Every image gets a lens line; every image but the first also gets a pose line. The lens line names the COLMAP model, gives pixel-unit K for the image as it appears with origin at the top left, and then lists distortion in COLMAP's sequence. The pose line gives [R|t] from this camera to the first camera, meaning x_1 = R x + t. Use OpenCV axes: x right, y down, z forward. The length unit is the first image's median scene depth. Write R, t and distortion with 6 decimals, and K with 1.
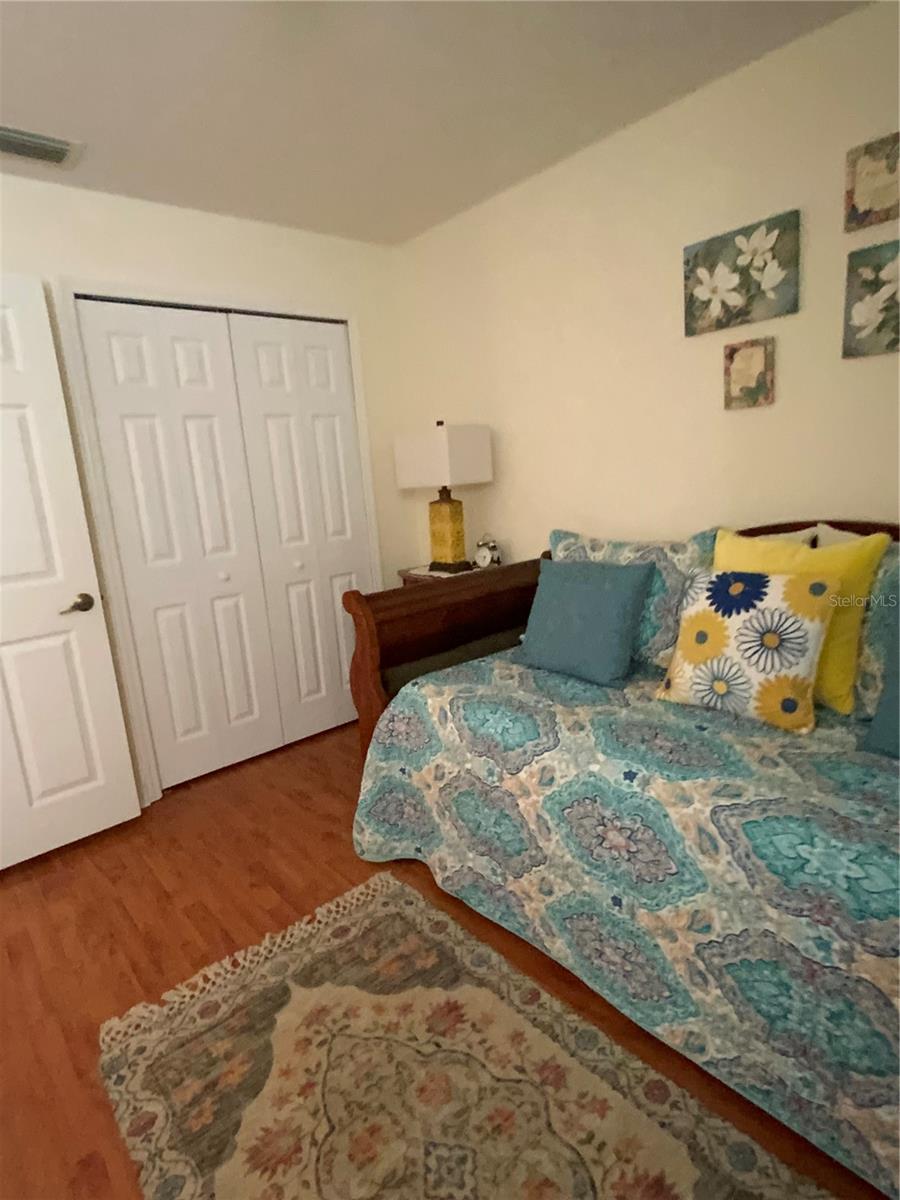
lens RADIAL K [[639.1, 0, 450.0], [0, 639.1, 607.9], [0, 0, 1]] dist [-0.009319, -0.002562]
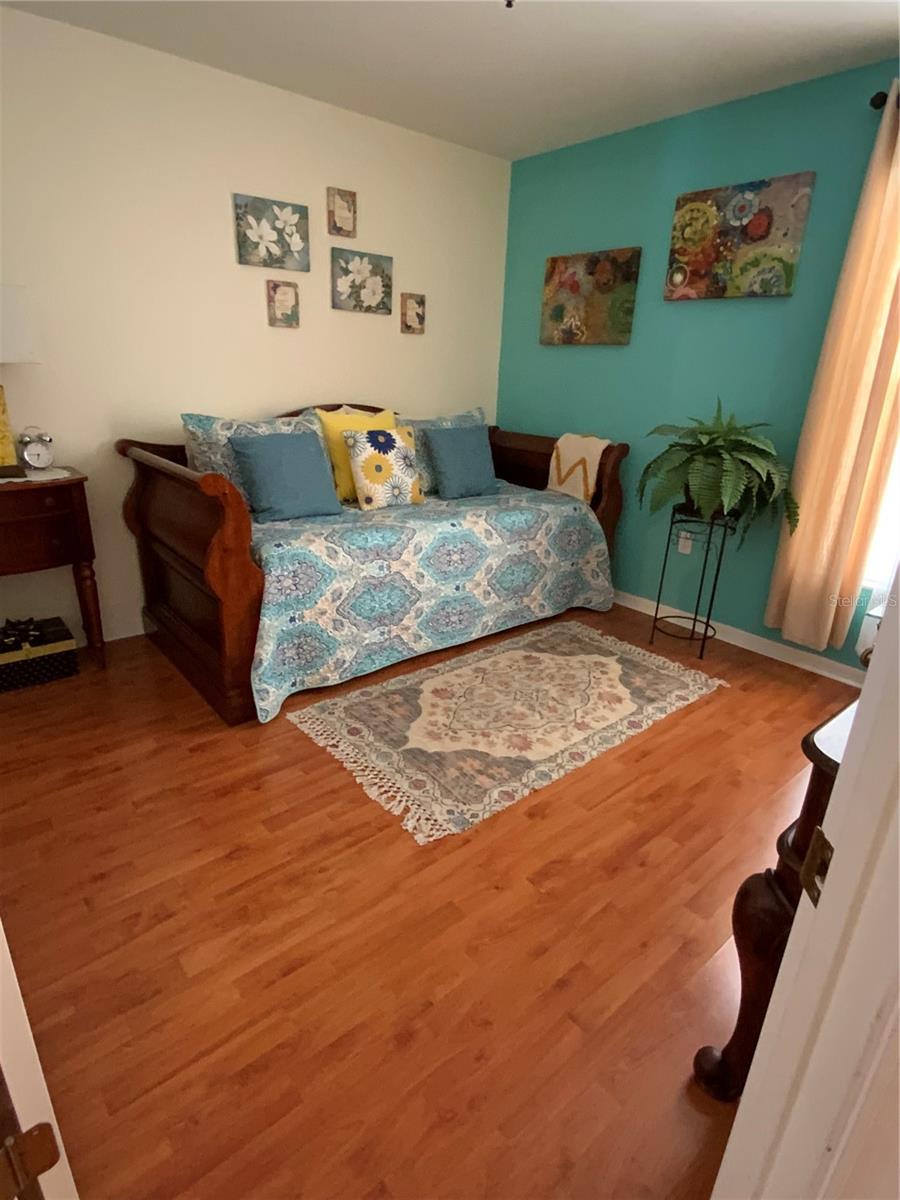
lens RADIAL K [[635.8, 0, 449.2], [0, 635.8, 598.0], [0, 0, 1]] dist [0.052385, -0.052203]
pose [[0.010072, -0.286623, 0.957990, -1.413892], [0.172459, 0.944181, 0.280679, -0.078037], [-0.984965, 0.162387, 0.058941, 0.741733]]
